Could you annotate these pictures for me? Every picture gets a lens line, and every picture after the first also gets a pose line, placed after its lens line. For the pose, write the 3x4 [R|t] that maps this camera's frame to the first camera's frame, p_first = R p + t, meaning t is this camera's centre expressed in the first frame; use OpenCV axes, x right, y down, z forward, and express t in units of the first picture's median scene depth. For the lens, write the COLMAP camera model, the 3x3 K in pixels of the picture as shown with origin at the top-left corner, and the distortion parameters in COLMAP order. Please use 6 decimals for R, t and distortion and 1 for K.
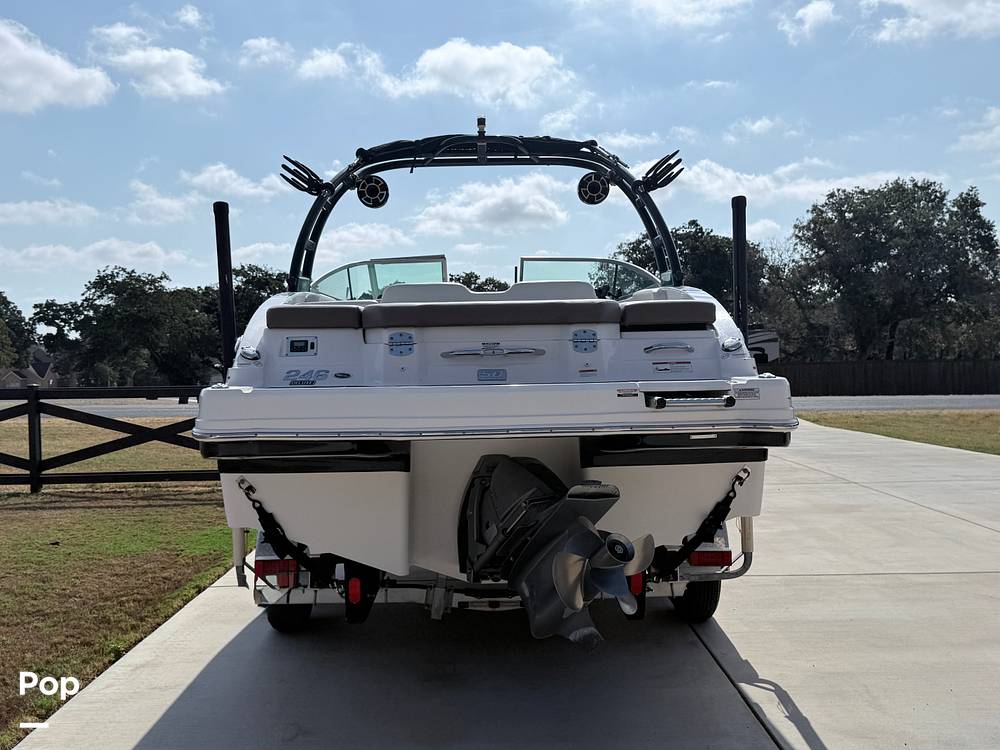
lens RADIAL K [[969.3, 0, 497.6], [0, 969.3, 377.5], [0, 0, 1]] dist [0.042733, 0.000000]
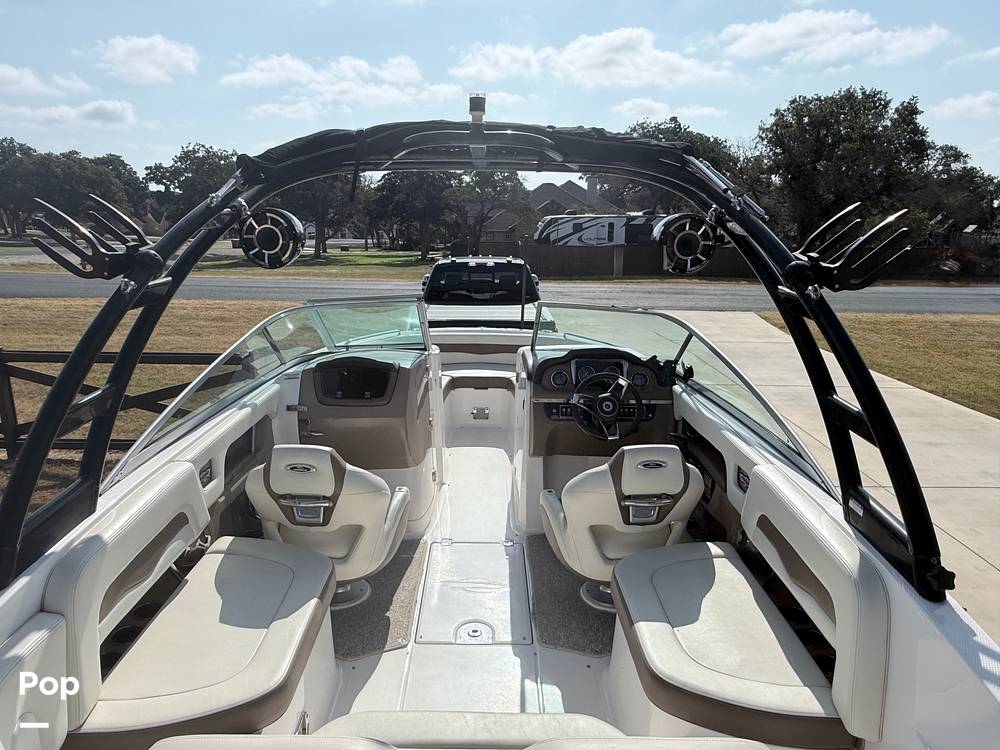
lens RADIAL K [[675.9, 0, 492.1], [0, 675.9, 367.2], [0, 0, 1]] dist [-0.007644, 0.013016]
pose [[0.999513, 0.029637, -0.009782, -0.001053], [-0.026733, 0.974742, 0.221728, -0.181684], [0.016106, -0.221358, 0.975060, 0.543837]]
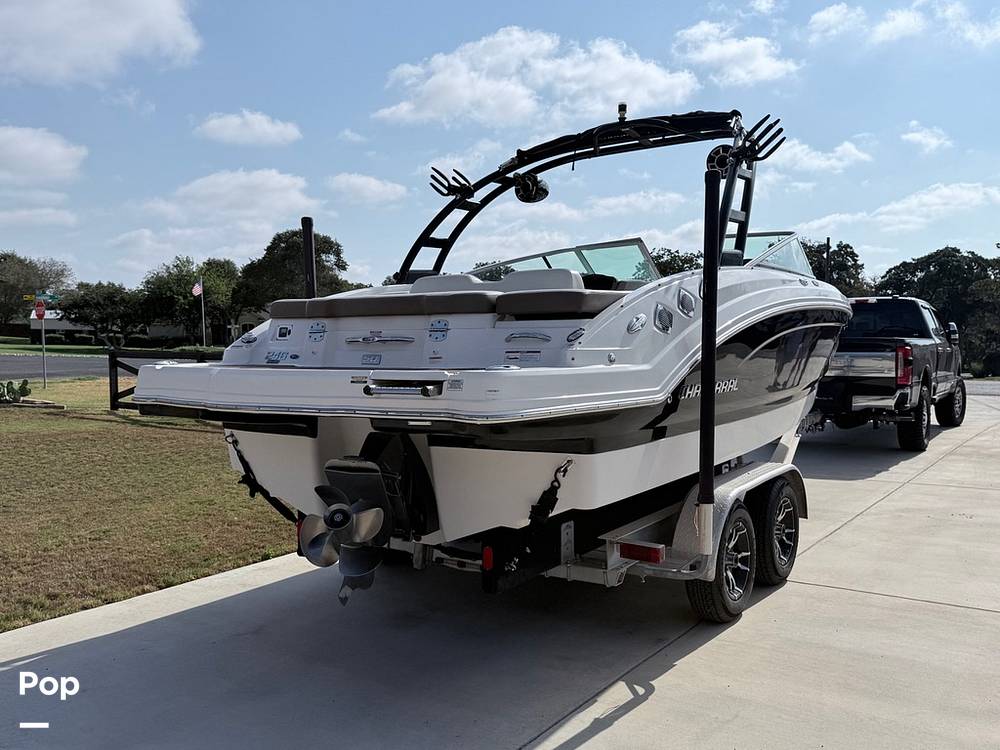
lens RADIAL K [[919.1, 0, 491.9], [0, 919.1, 379.6], [0, 0, 1]] dist [0.043857, 0.000000]
pose [[0.798043, 0.036892, -0.601471, 0.418448], [-0.014661, 0.999017, 0.041824, -0.014357], [0.602423, -0.024559, 0.797799, 0.119513]]
